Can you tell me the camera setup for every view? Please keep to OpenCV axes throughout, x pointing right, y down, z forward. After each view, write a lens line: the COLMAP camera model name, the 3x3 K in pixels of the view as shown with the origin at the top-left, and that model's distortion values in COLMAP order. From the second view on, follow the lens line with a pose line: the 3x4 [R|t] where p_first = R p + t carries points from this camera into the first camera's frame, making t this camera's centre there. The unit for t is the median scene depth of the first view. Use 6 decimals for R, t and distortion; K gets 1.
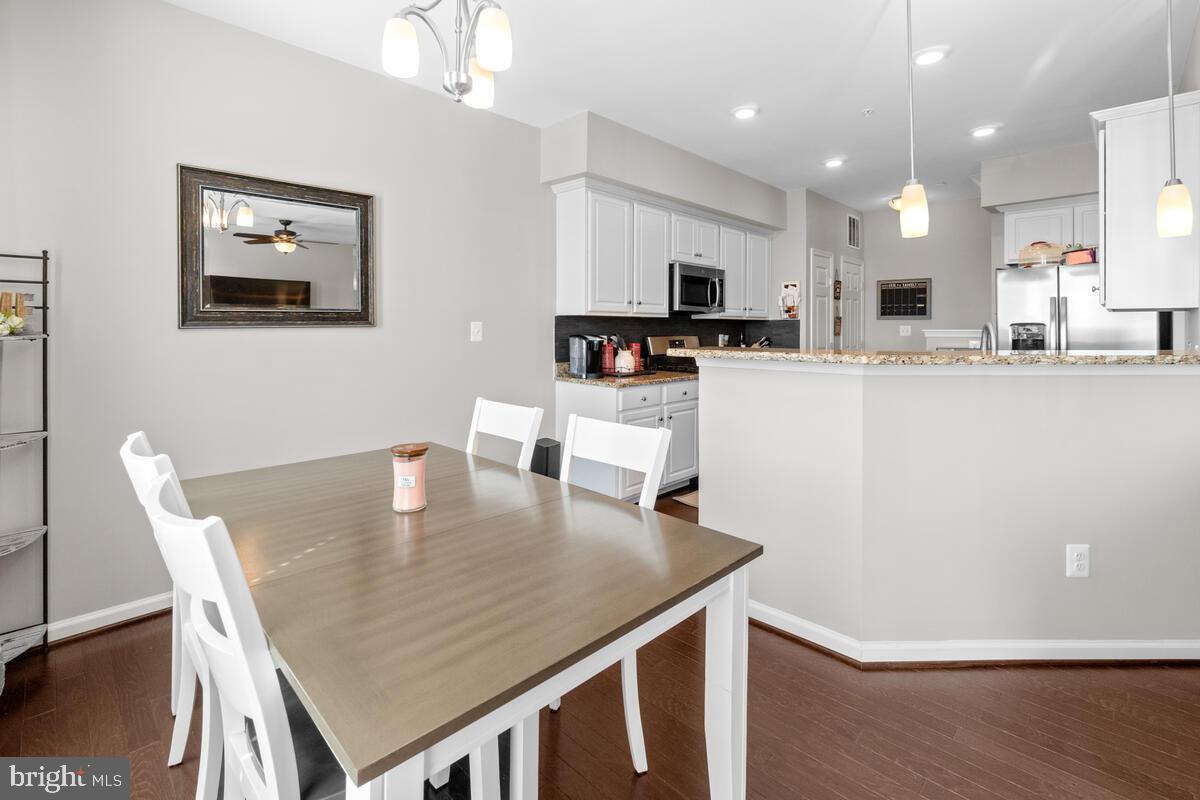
lens RADIAL K [[520.8, 0, 527.0], [0, 520.8, 327.3], [0, 0, 1]] dist [-0.000769, 0.000087]
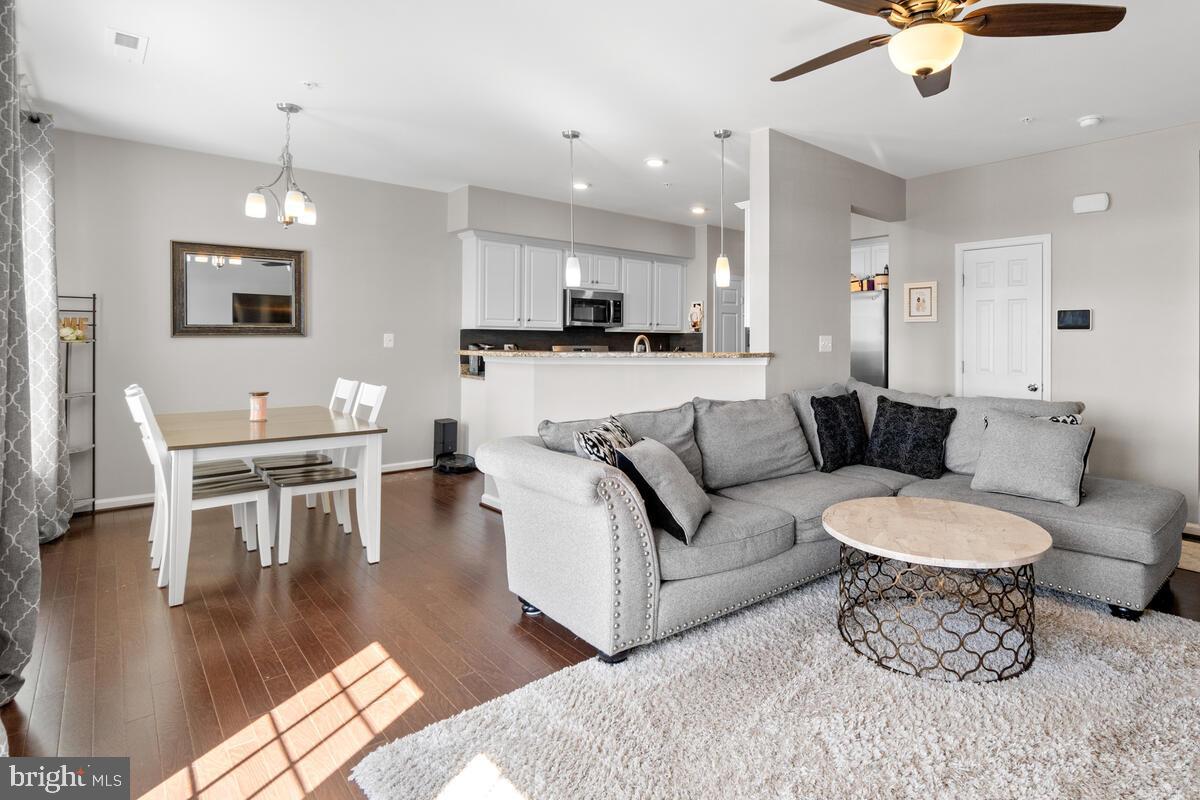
lens RADIAL K [[616.0, 0, 630.6], [0, 616.0, 339.1], [0, 0, 1]] dist [-0.000409, 0.000260]
pose [[0.999485, 0.004588, -0.031747, 0.587912], [-0.004625, 0.999989, -0.001120, 0.002936], [0.031742, 0.001266, 0.999495, -0.631461]]
